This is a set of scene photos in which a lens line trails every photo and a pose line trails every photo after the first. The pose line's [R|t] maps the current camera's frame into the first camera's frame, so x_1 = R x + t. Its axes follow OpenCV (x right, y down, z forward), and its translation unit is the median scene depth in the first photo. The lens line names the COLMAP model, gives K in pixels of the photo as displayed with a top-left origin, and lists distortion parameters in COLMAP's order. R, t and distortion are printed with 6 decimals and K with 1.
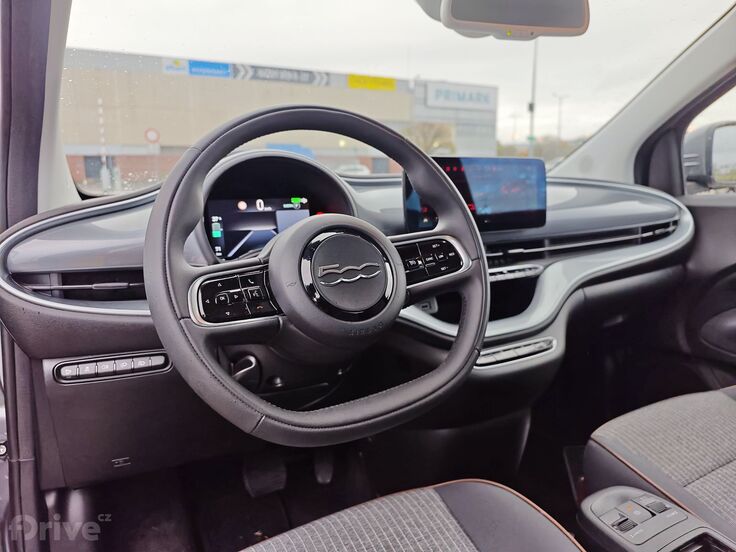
lens RADIAL K [[486.3, 0, 368.0], [0, 486.3, 276.0], [0, 0, 1]] dist [0.001817, 0.000331]
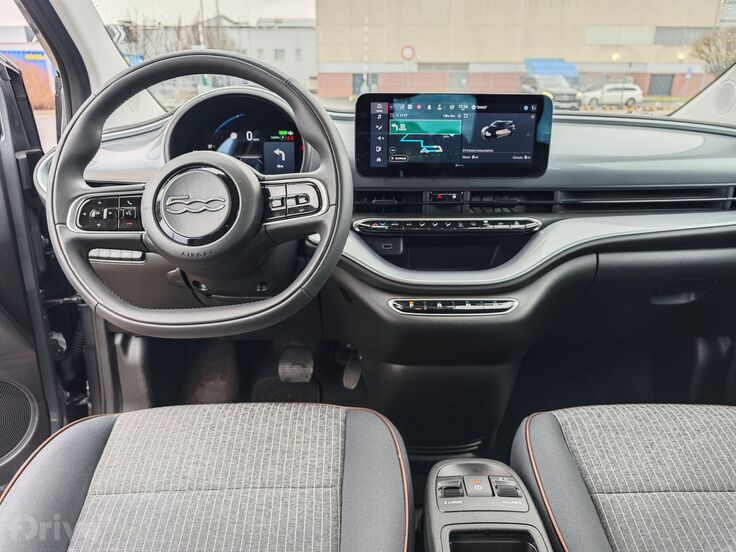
lens RADIAL K [[475.9, 0, 368.0], [0, 475.9, 276.0], [0, 0, 1]] dist [-0.011241, -0.001349]
pose [[0.889680, 0.174066, -0.422103, 0.537402], [-0.103552, 0.977313, 0.184761, -0.058481], [0.444687, -0.120668, 0.887520, 0.093939]]
